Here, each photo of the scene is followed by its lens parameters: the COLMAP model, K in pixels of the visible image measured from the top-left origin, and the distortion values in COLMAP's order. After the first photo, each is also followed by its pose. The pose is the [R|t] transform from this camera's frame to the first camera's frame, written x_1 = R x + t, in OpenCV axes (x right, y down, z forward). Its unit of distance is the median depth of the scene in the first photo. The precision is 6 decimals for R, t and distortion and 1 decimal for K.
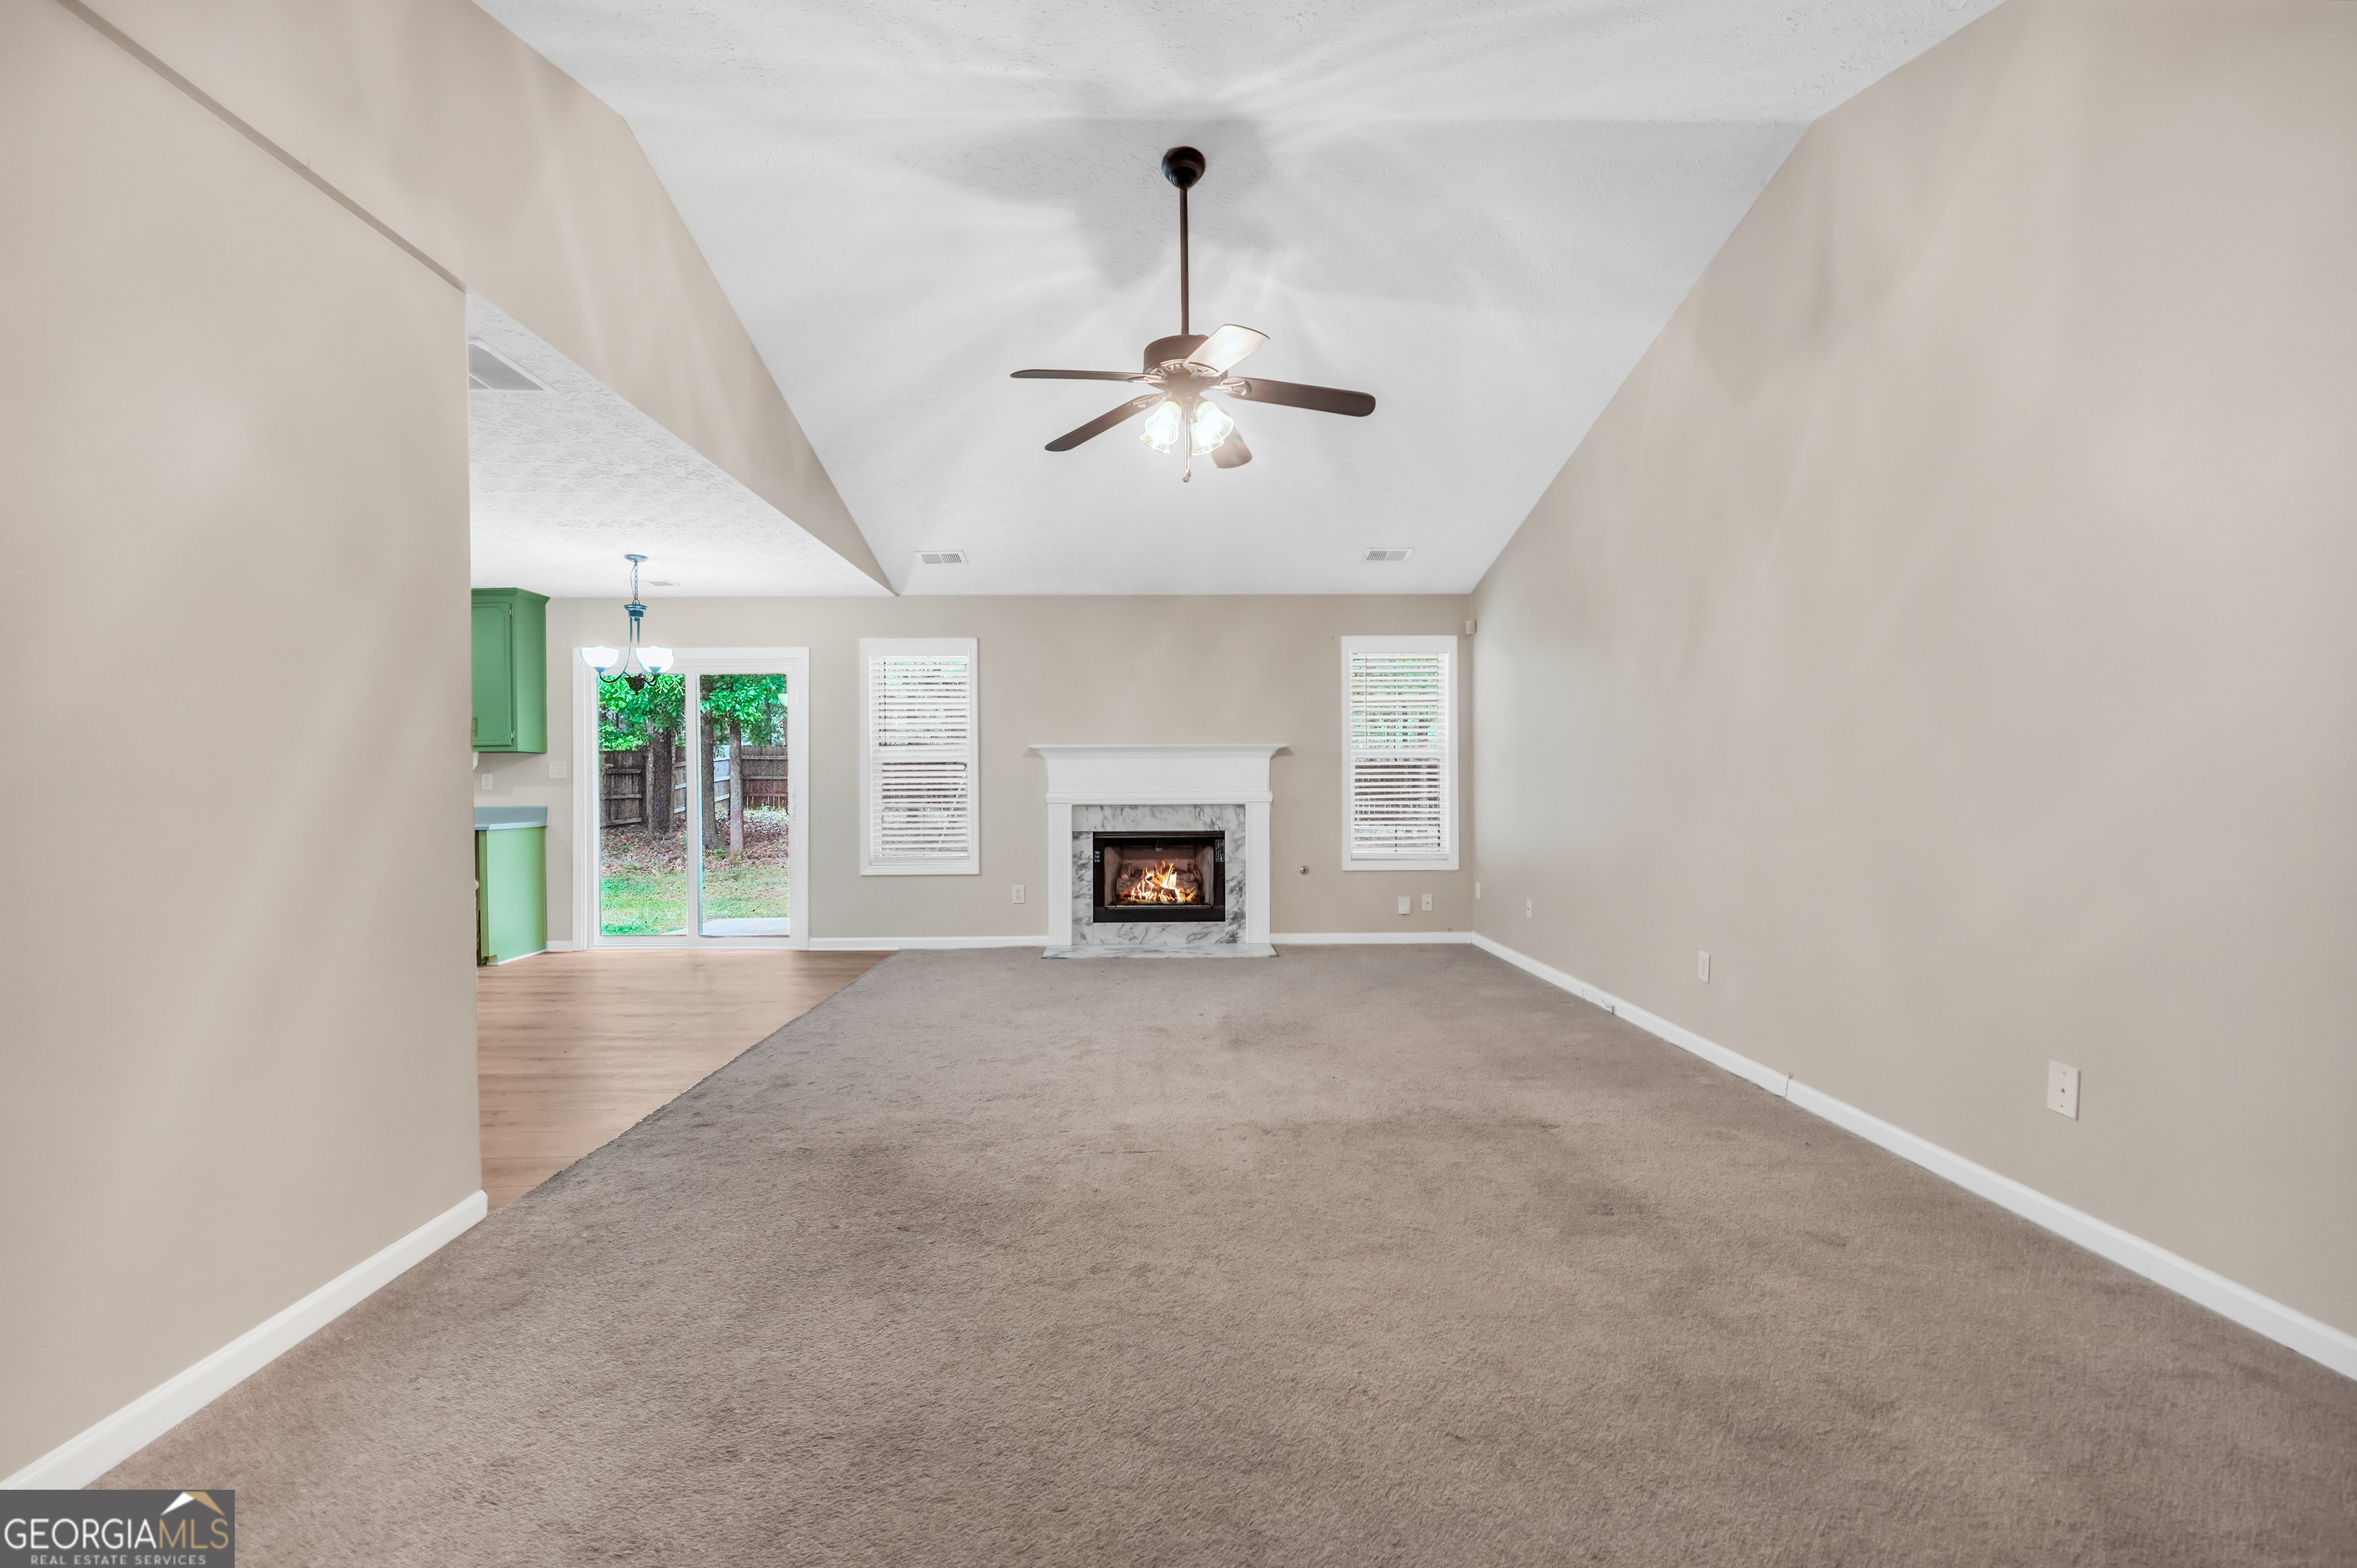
lens RADIAL K [[1008.6, 0, 1178.6], [0, 1008.6, 790.3], [0, 0, 1]] dist [-0.025039, 0.012788]
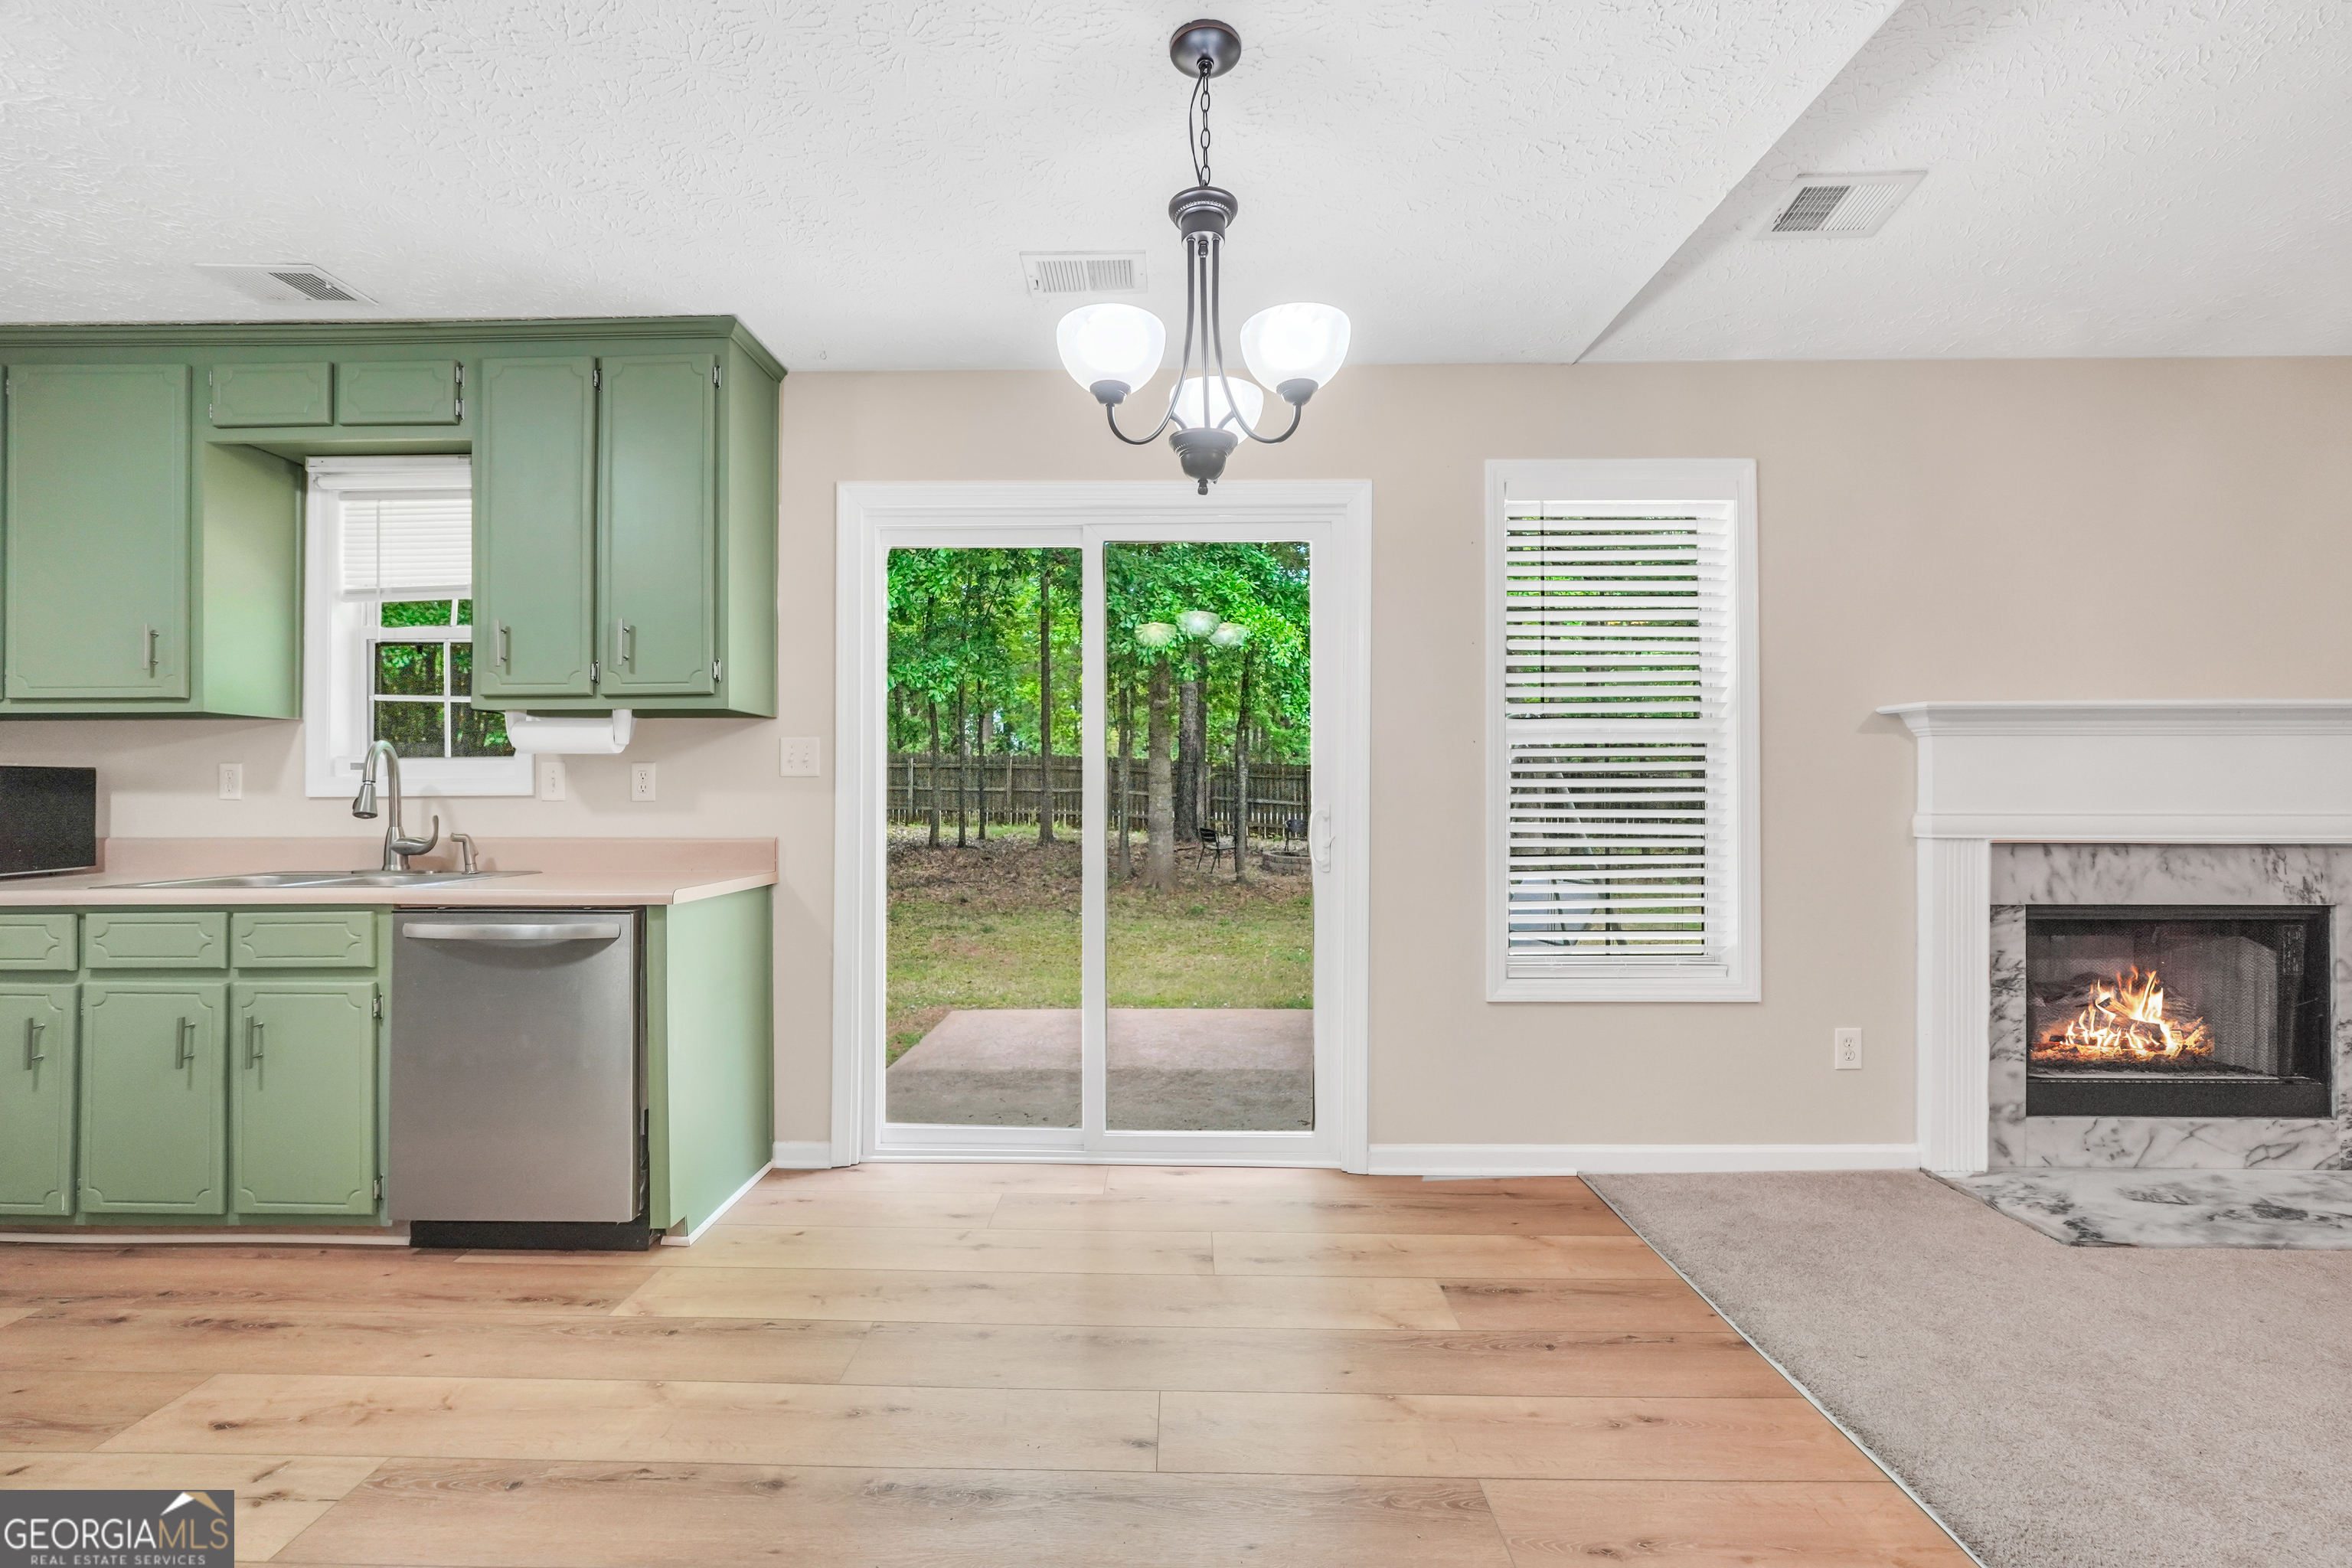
lens RADIAL K [[987.8, 0, 1165.9], [0, 987.8, 793.7], [0, 0, 1]] dist [-0.017984, 0.007072]
pose [[0.999004, 0.005194, -0.044319, -0.436223], [-0.005639, 0.999935, -0.009926, -0.000549], [0.044265, 0.010166, 0.998968, 0.567195]]
